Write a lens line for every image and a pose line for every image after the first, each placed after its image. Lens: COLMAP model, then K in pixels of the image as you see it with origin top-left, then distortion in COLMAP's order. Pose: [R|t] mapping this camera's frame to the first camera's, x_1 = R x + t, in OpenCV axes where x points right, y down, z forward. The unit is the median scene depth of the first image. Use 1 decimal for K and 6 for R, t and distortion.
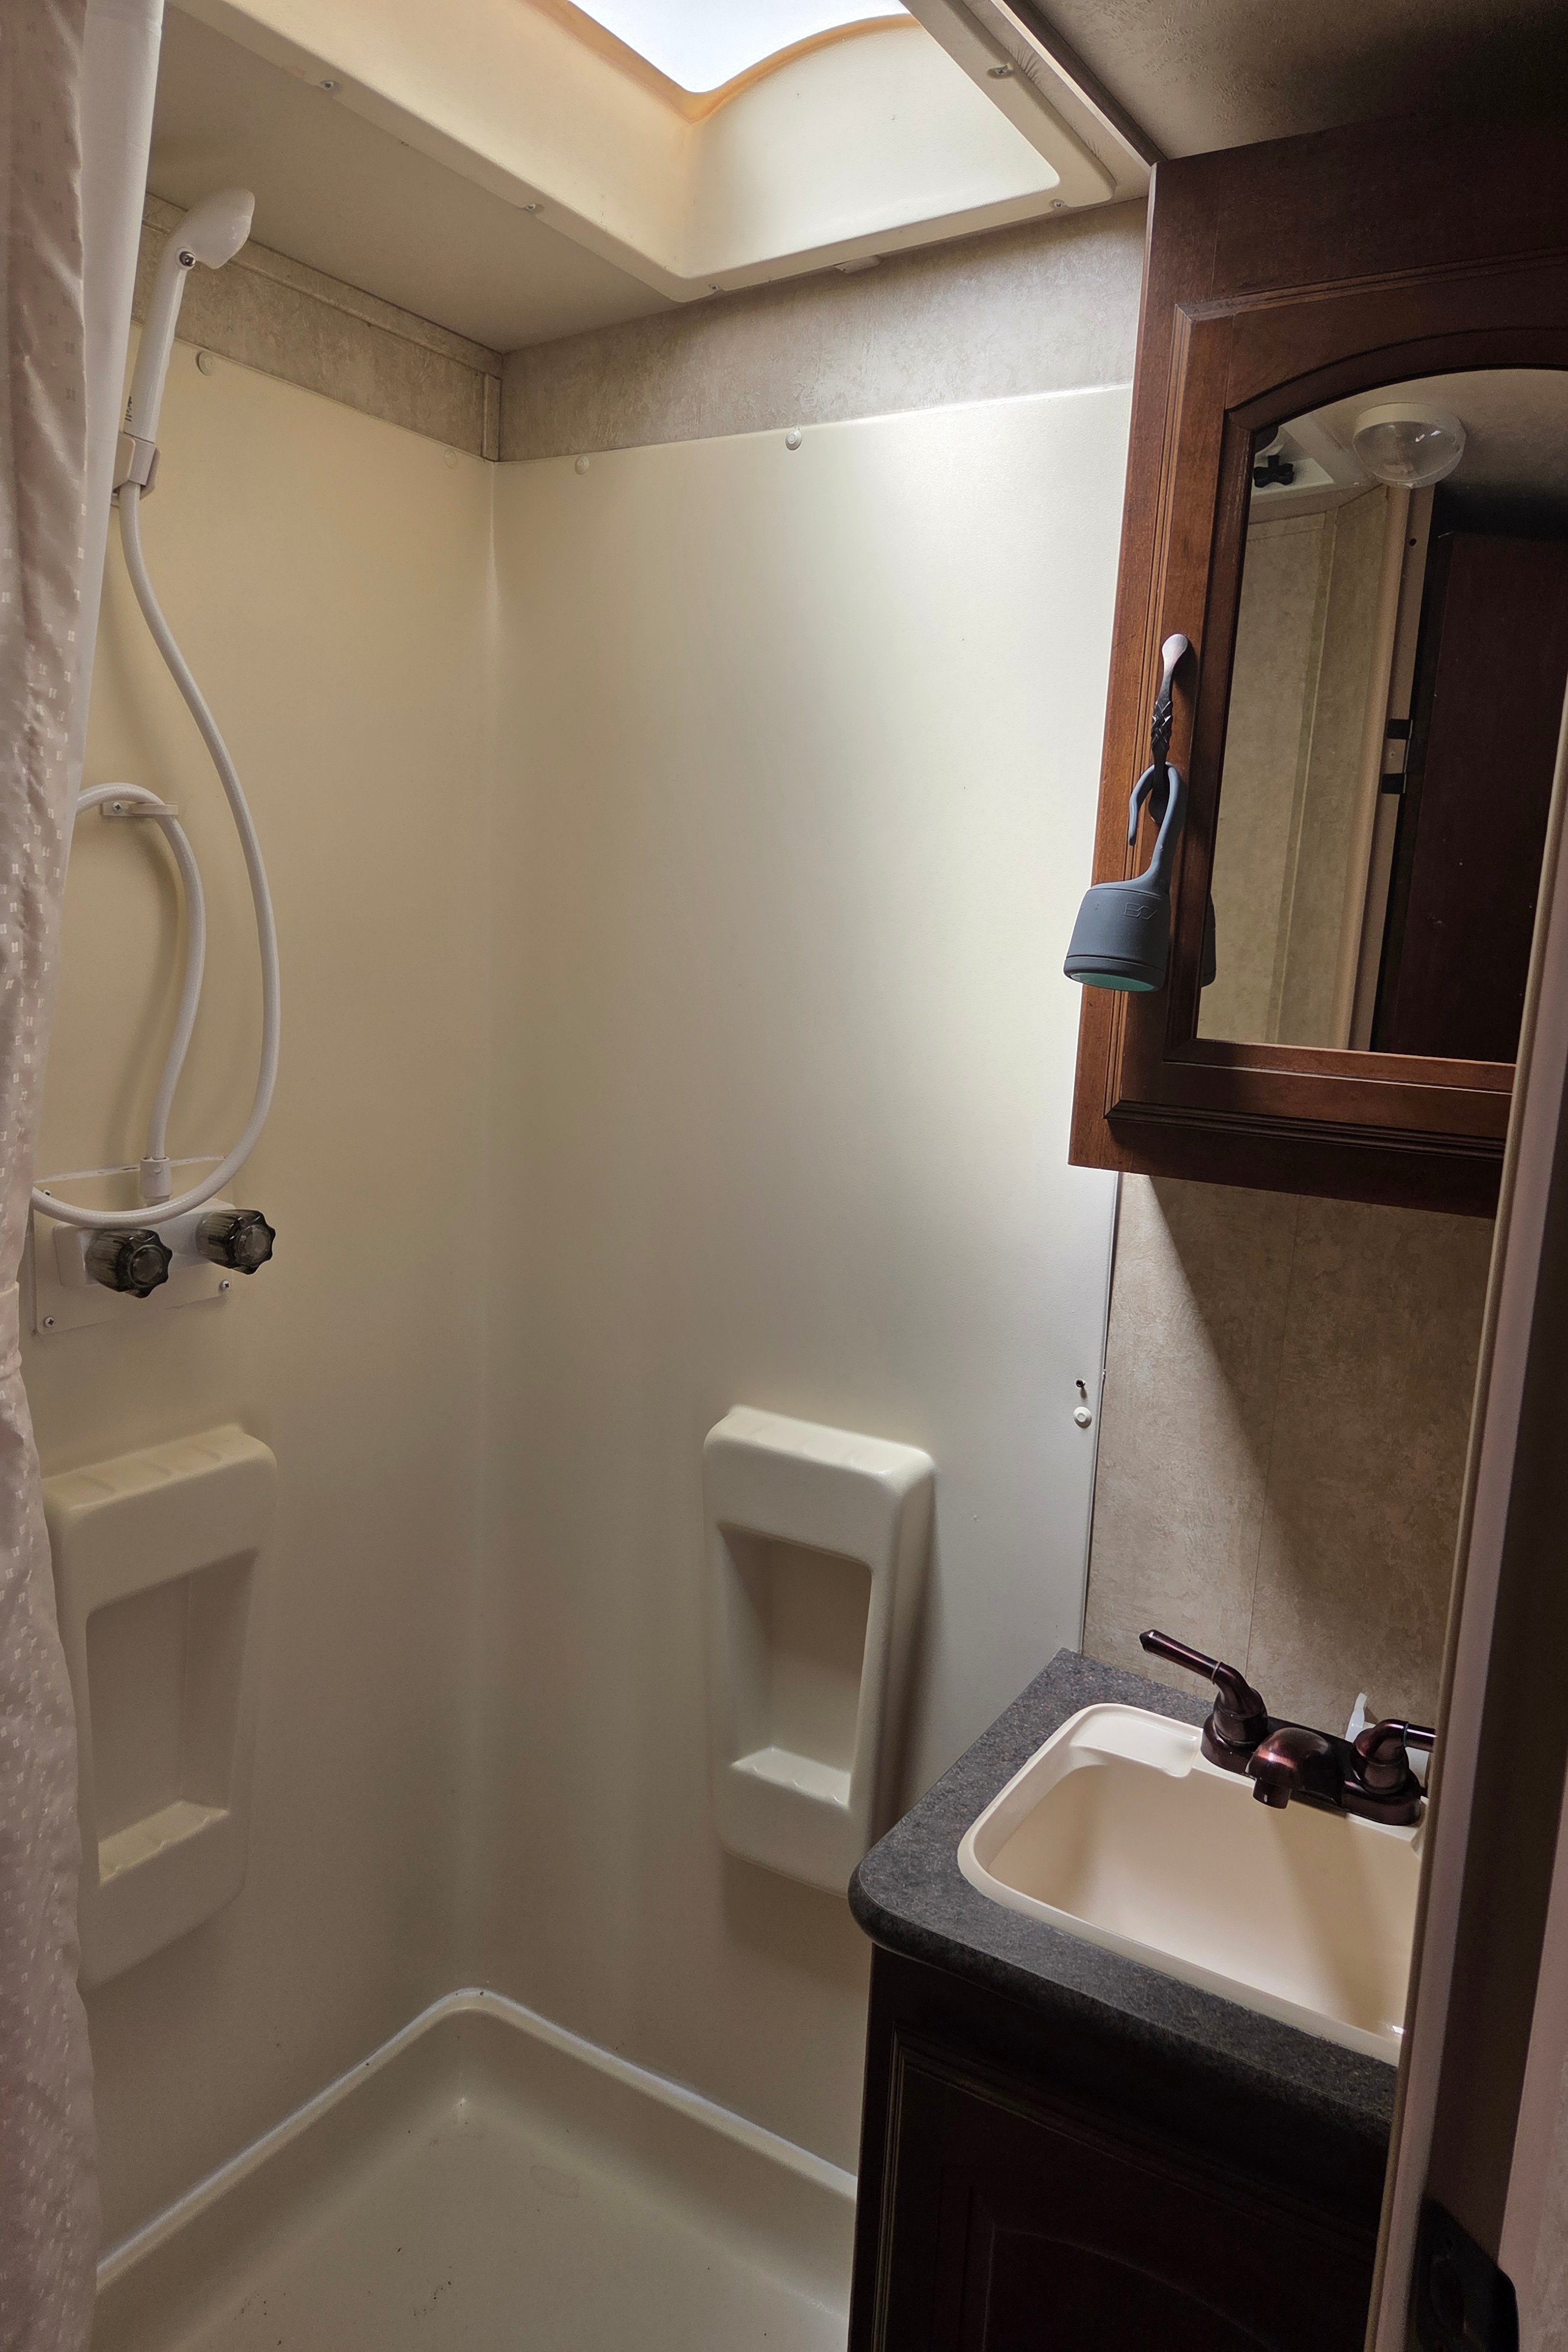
lens RADIAL K [[1575.0, 0, 794.7], [0, 1575.0, 1174.5], [0, 0, 1]] dist [0.034002, -0.012625]
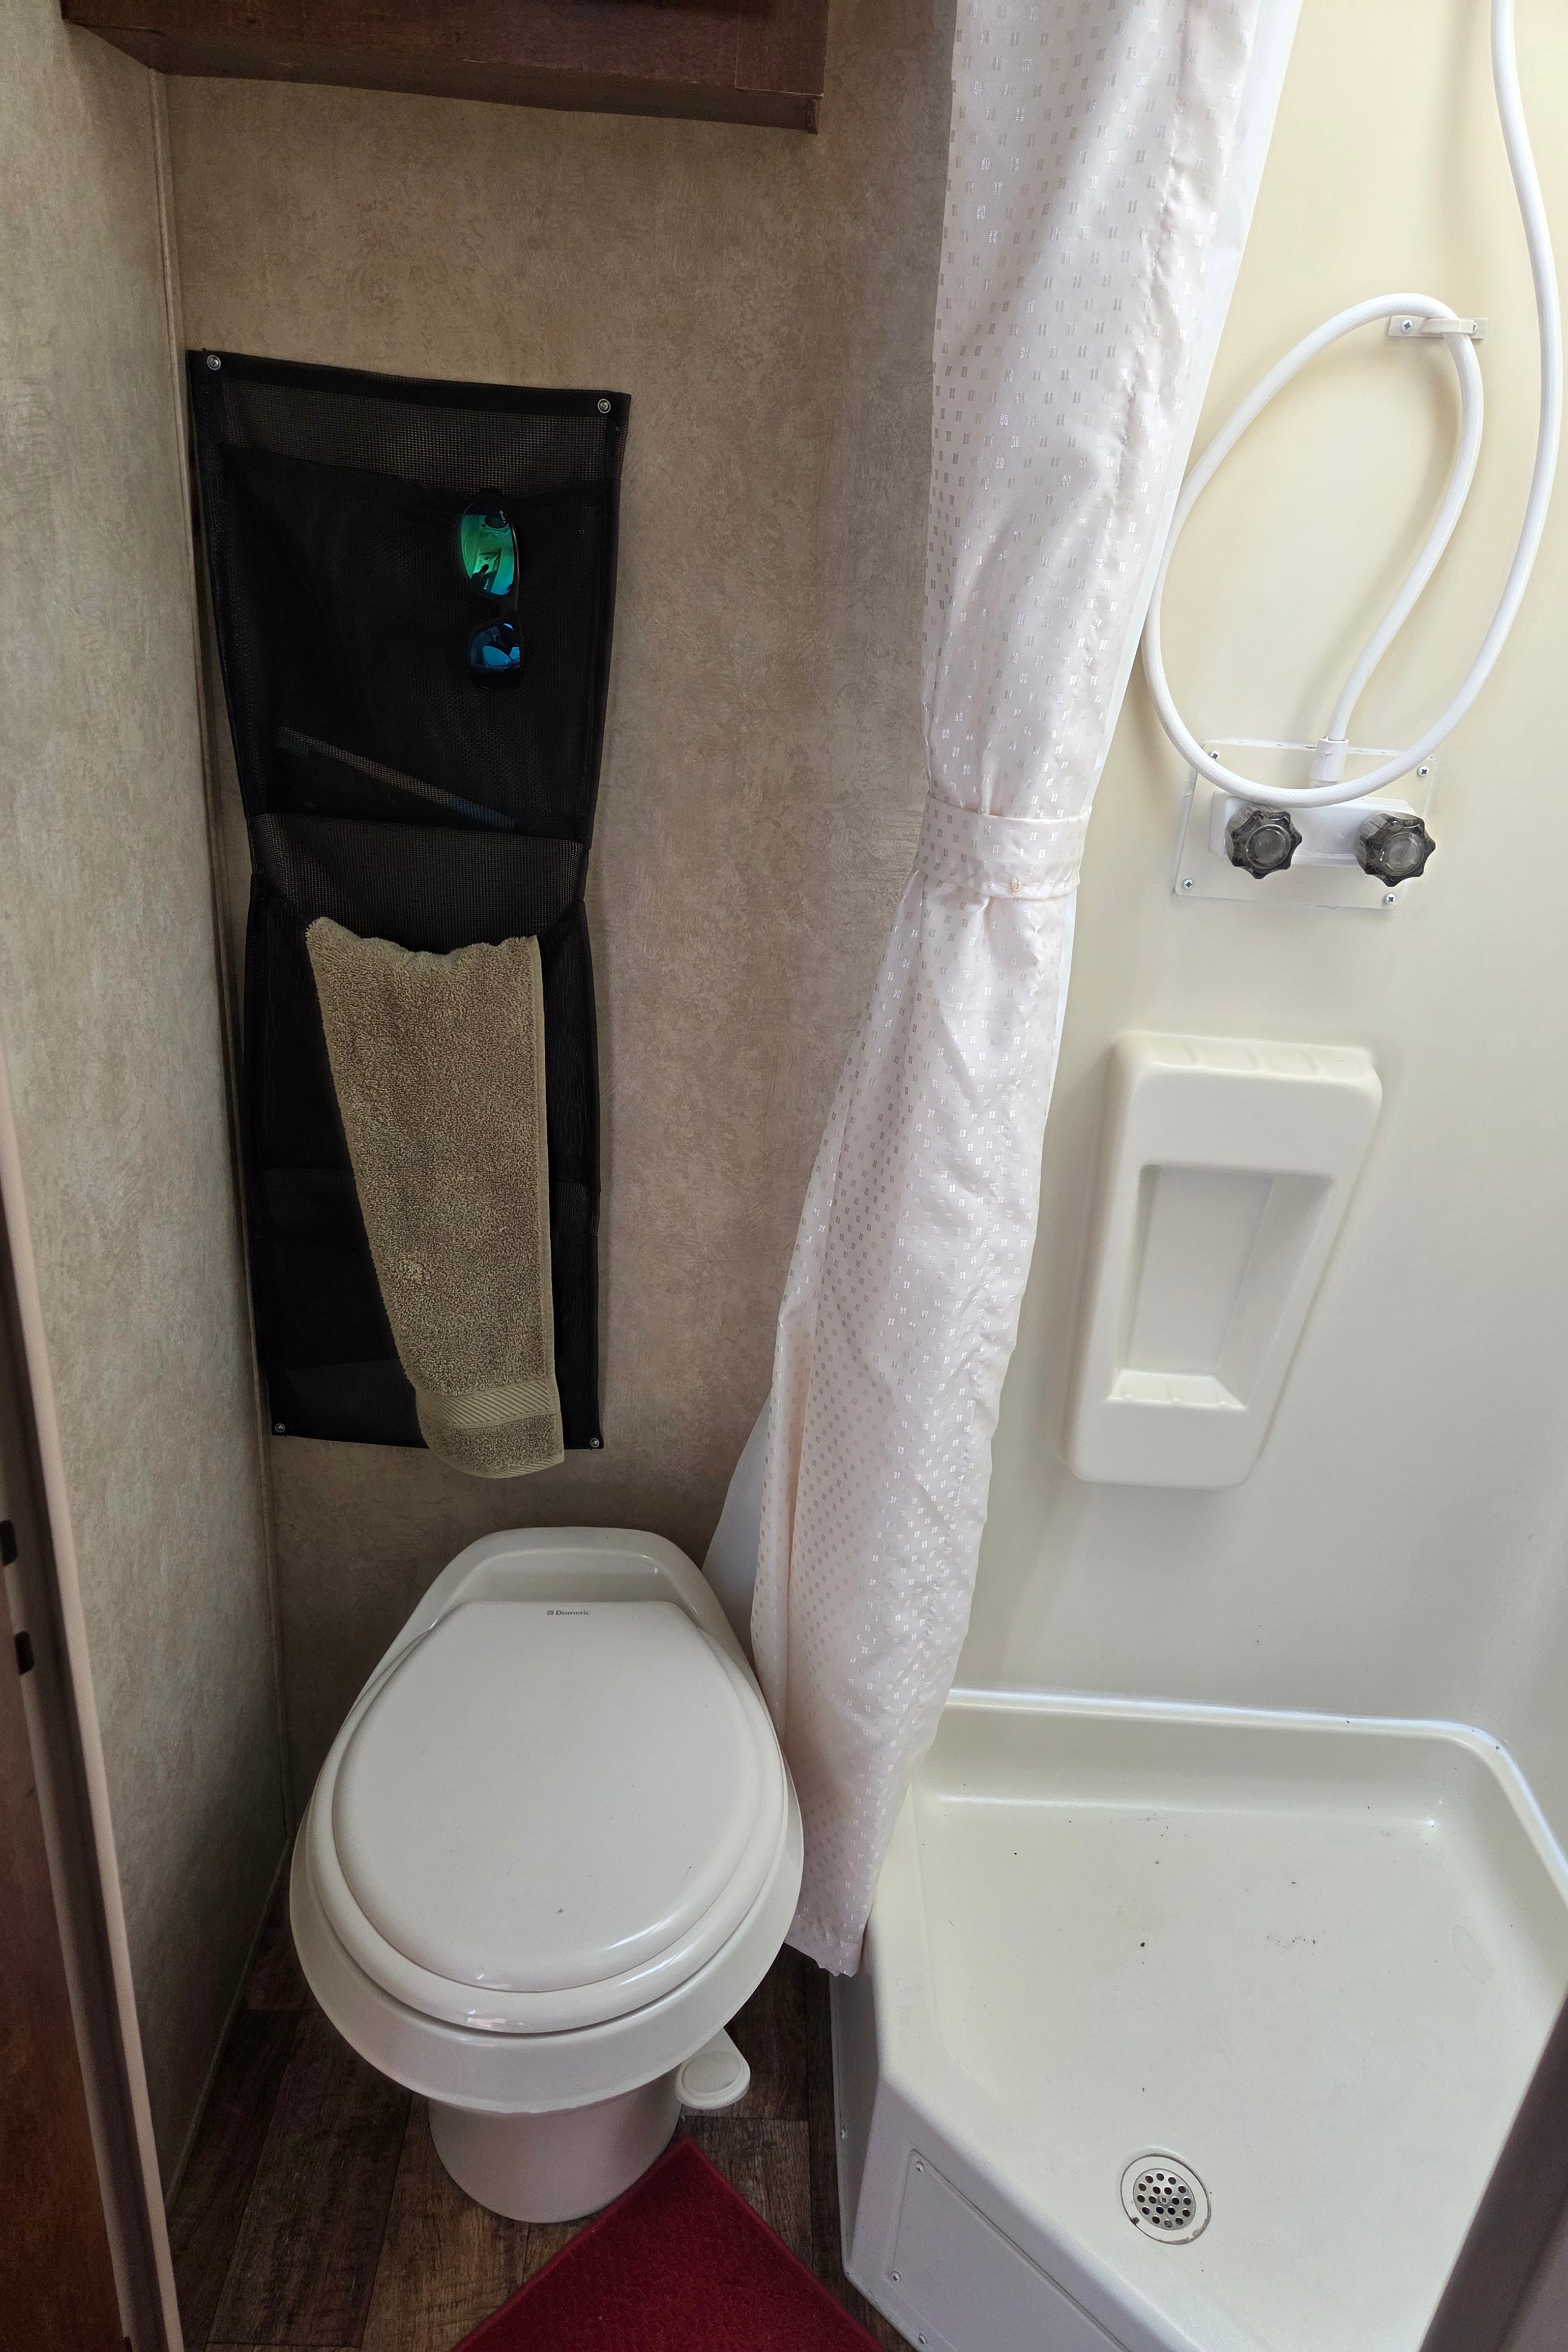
lens RADIAL K [[1575.0, 0, 789.3], [0, 1575.0, 1172.5], [0, 0, 1]] dist [0.034002, -0.012625]
pose [[0.527085, 0.355740, -0.771771, 0.252139], [-0.190697, 0.934517, 0.300520, 0.009210], [0.828140, -0.011225, 0.560408, 0.210848]]
